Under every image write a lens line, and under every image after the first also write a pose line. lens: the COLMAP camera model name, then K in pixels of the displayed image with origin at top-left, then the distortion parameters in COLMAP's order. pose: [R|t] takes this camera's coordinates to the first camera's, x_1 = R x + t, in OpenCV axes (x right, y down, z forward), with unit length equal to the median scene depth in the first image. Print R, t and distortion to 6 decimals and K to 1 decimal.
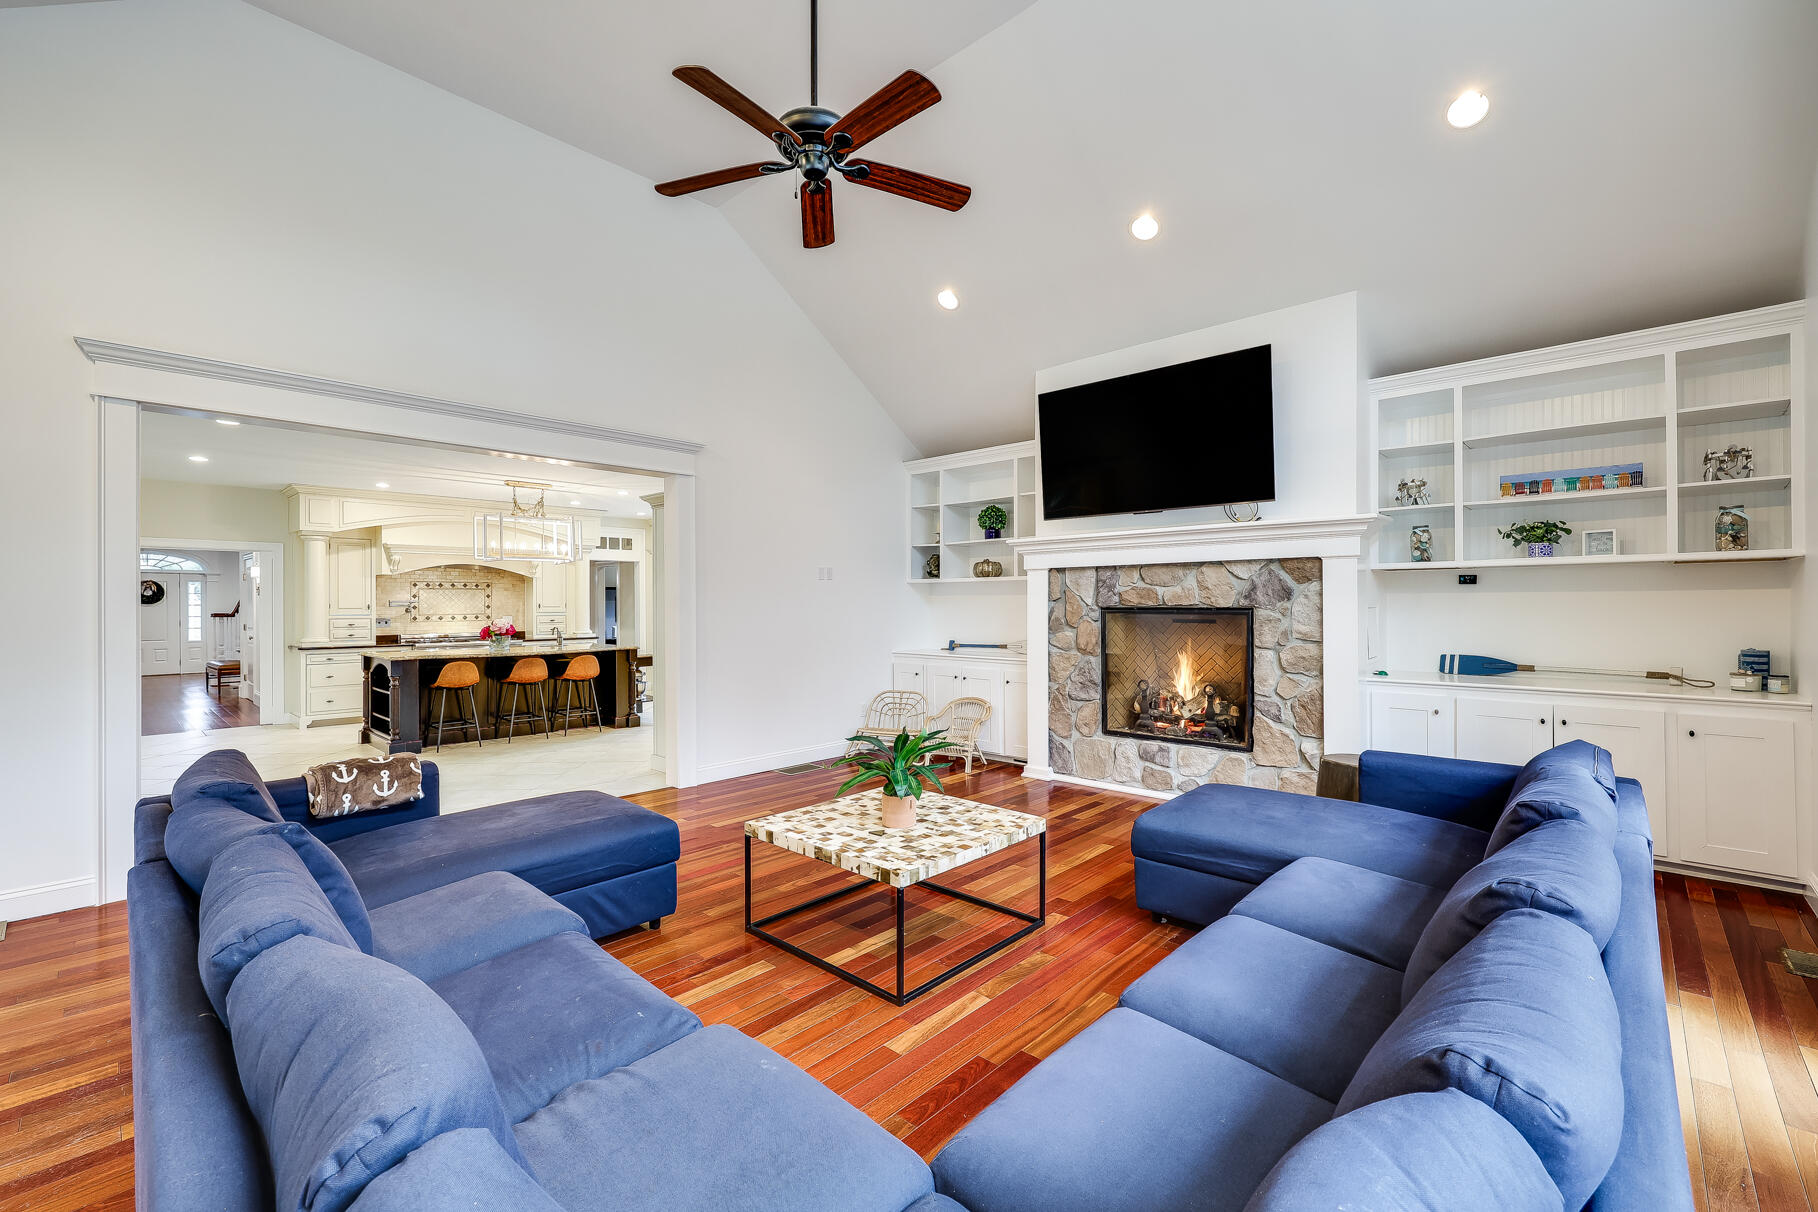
lens RADIAL K [[744.0, 0, 914.4], [0, 744.0, 599.4], [0, 0, 1]] dist [-0.002507, -0.000218]
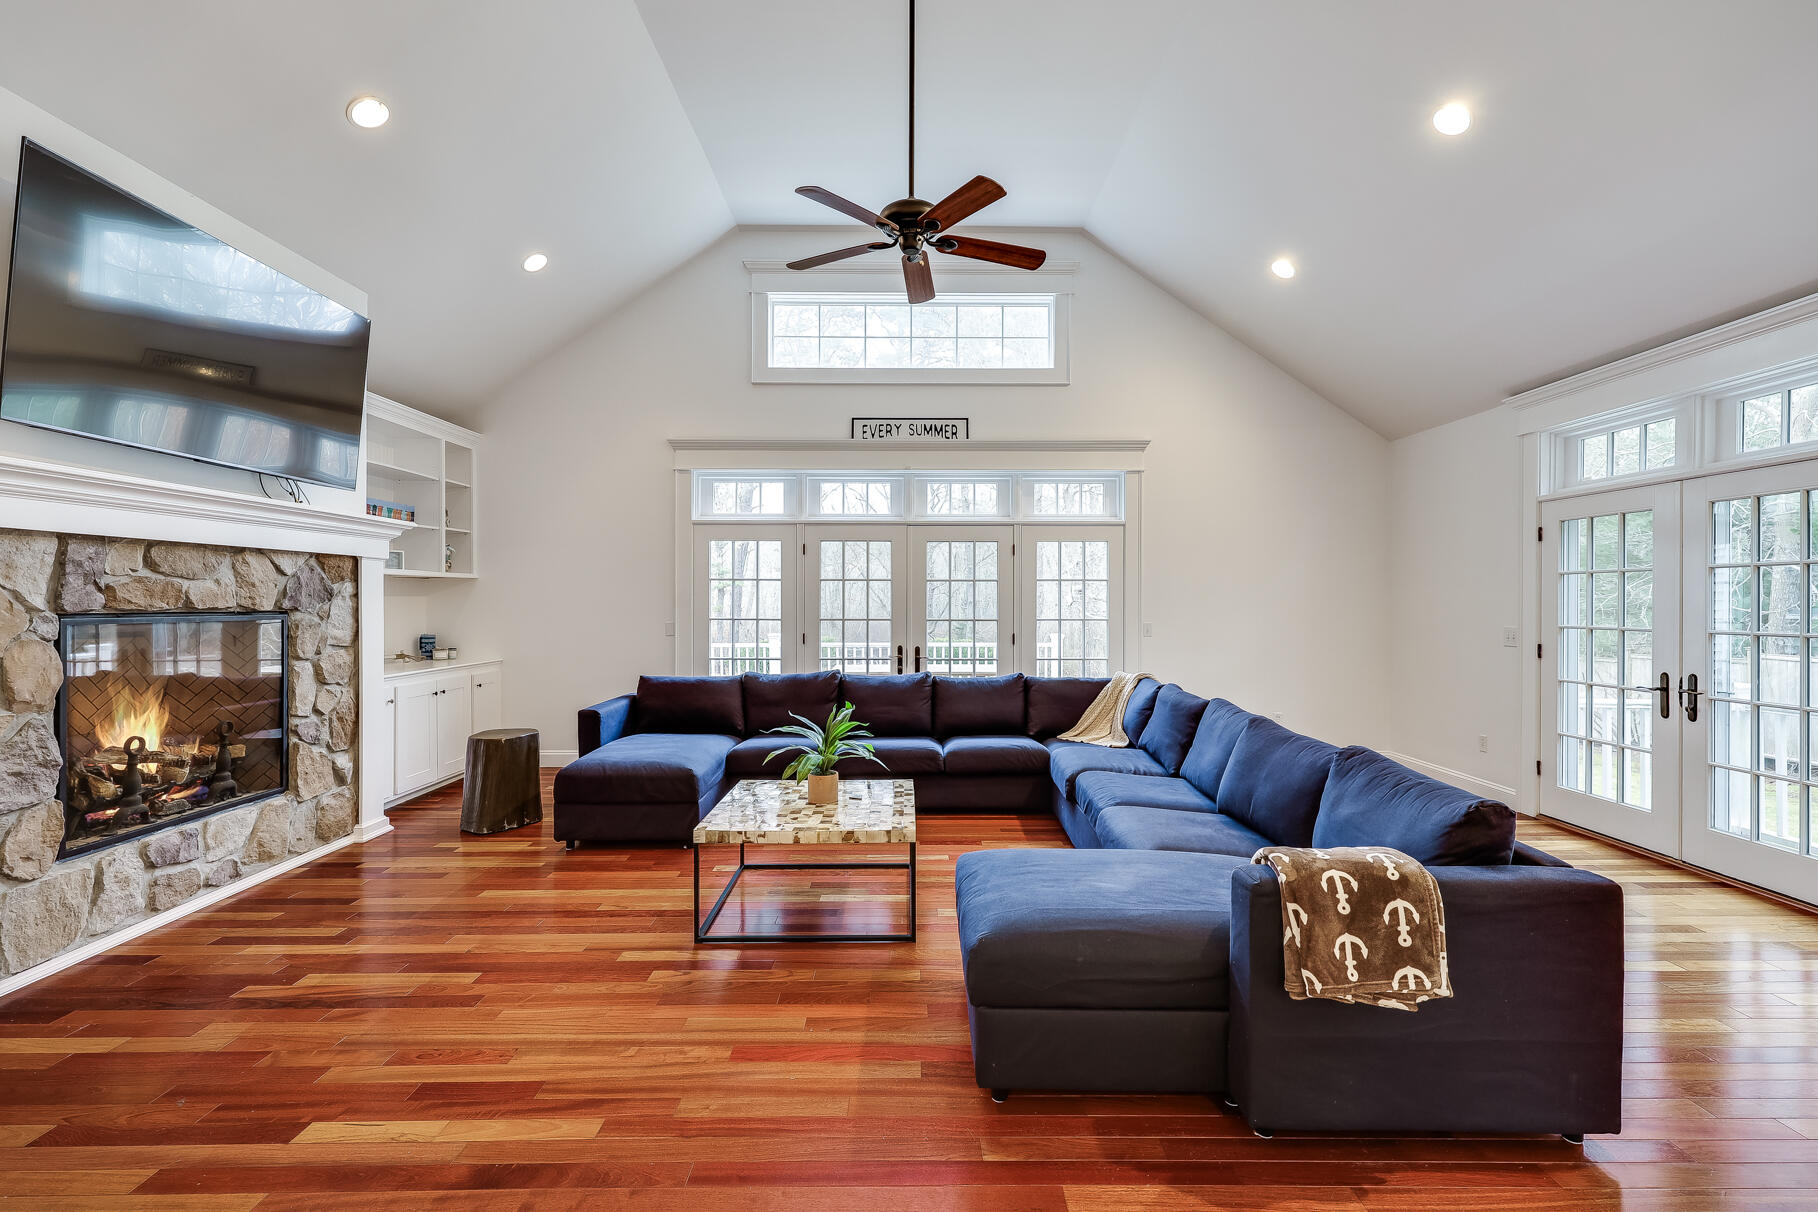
lens RADIAL K [[744.0, 0, 918.4], [0, 744.0, 608.6], [0, 0, 1]] dist [-0.002507, -0.000218]
pose [[-0.679164, -0.002402, 0.733983, -0.609657], [-0.001034, 0.999997, 0.002315, 0.006453], [-0.733986, 0.000814, -0.679164, 1.072468]]
